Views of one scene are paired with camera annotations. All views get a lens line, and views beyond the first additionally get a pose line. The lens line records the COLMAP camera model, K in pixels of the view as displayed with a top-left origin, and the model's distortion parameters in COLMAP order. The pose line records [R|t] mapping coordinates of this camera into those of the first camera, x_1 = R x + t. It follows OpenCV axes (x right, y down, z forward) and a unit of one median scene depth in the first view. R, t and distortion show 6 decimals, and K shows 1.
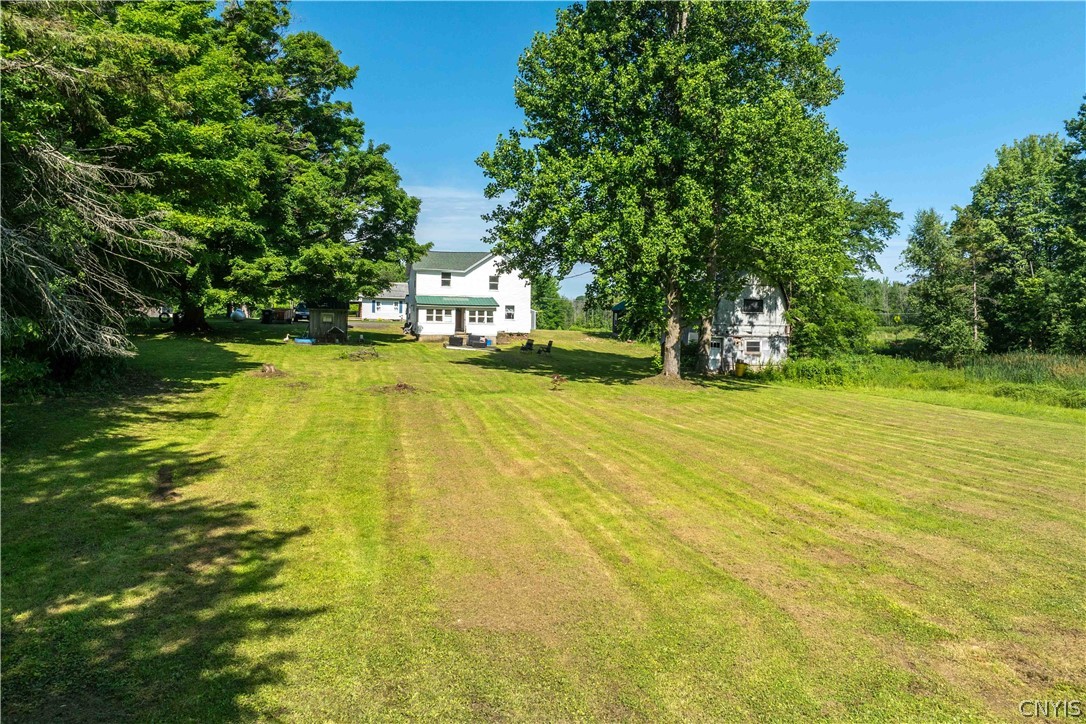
lens RADIAL K [[758.2, 0, 544.2], [0, 758.2, 324.2], [0, 0, 1]] dist [-0.030846, -0.003943]
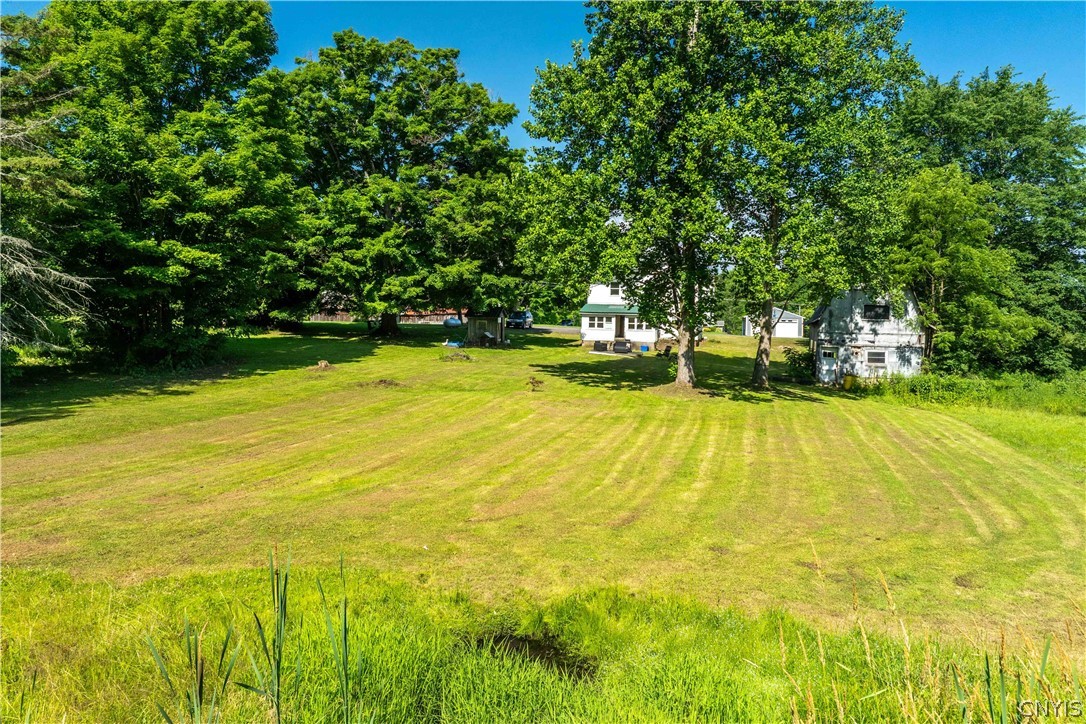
lens RADIAL K [[758.2, 0, 544.2], [0, 758.2, 324.2], [0, 0, 1]] dist [-0.030846, -0.003943]
pose [[0.870610, 0.000236, -0.491973, 0.371747], [-0.003974, 0.999971, -0.006553, -0.002199], [0.491957, 0.007660, 0.870586, 0.032983]]
